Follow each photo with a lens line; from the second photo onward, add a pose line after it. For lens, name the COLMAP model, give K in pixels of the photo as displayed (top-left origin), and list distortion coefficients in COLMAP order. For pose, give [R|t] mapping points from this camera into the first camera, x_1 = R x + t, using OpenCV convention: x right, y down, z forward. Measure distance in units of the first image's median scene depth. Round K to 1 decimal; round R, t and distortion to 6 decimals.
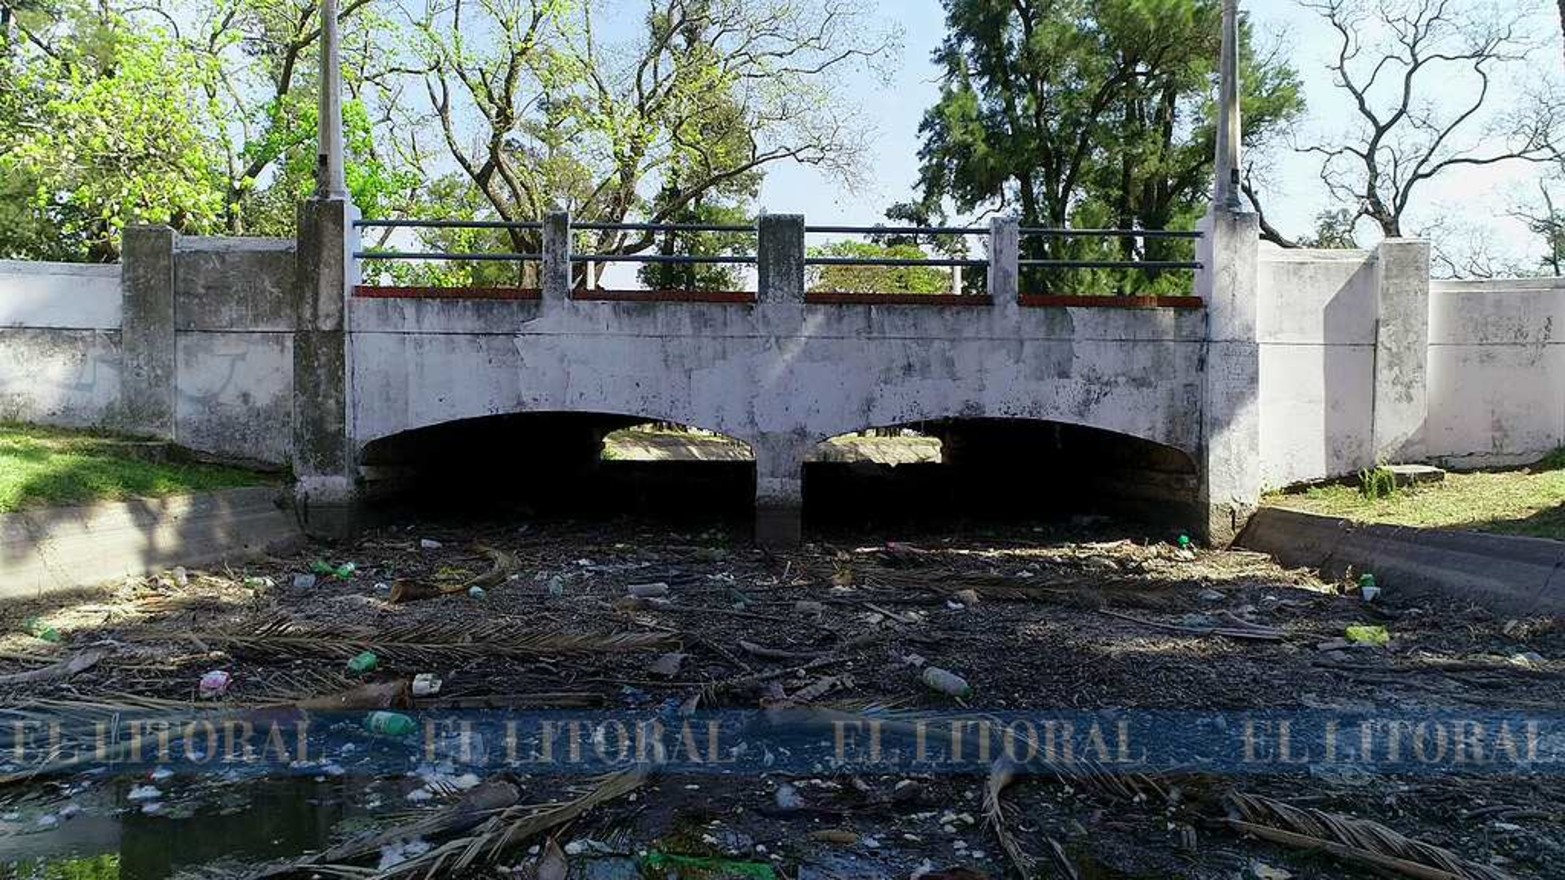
lens RADIAL K [[1110.6, 0, 780.8], [0, 1110.6, 463.3], [0, 0, 1]] dist [0.001020, -0.000401]
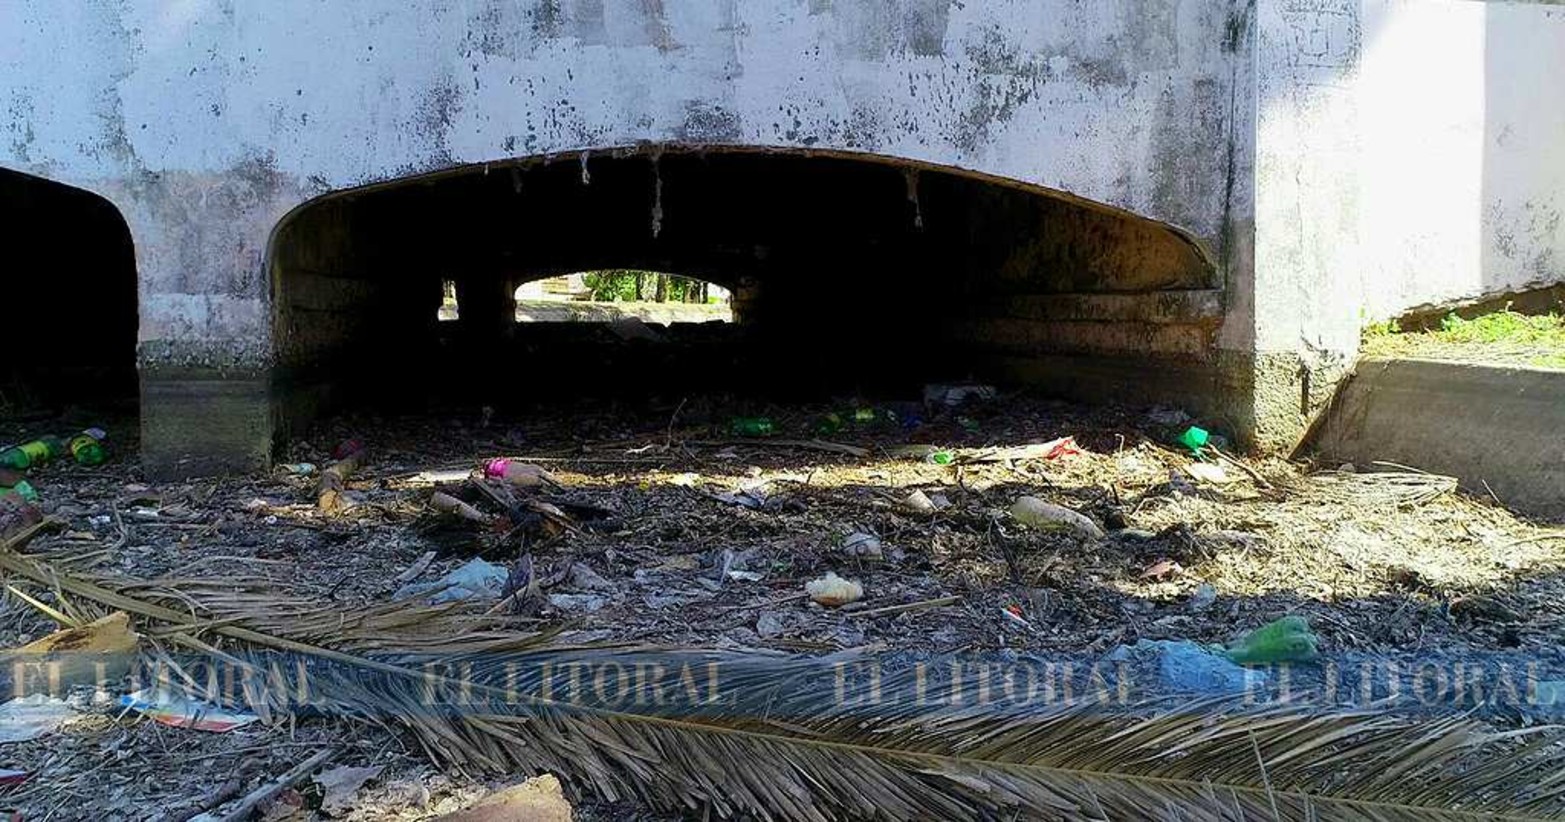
lens RADIAL K [[759.3, 0, 782.5], [0, 759.3, 411.0], [0, 0, 1]] dist [-0.000951, -0.000112]
pose [[0.990170, -0.015297, 0.139031, 0.160022], [0.005568, 0.997524, 0.070104, 0.036389], [-0.139759, -0.068641, 0.987804, 0.721322]]
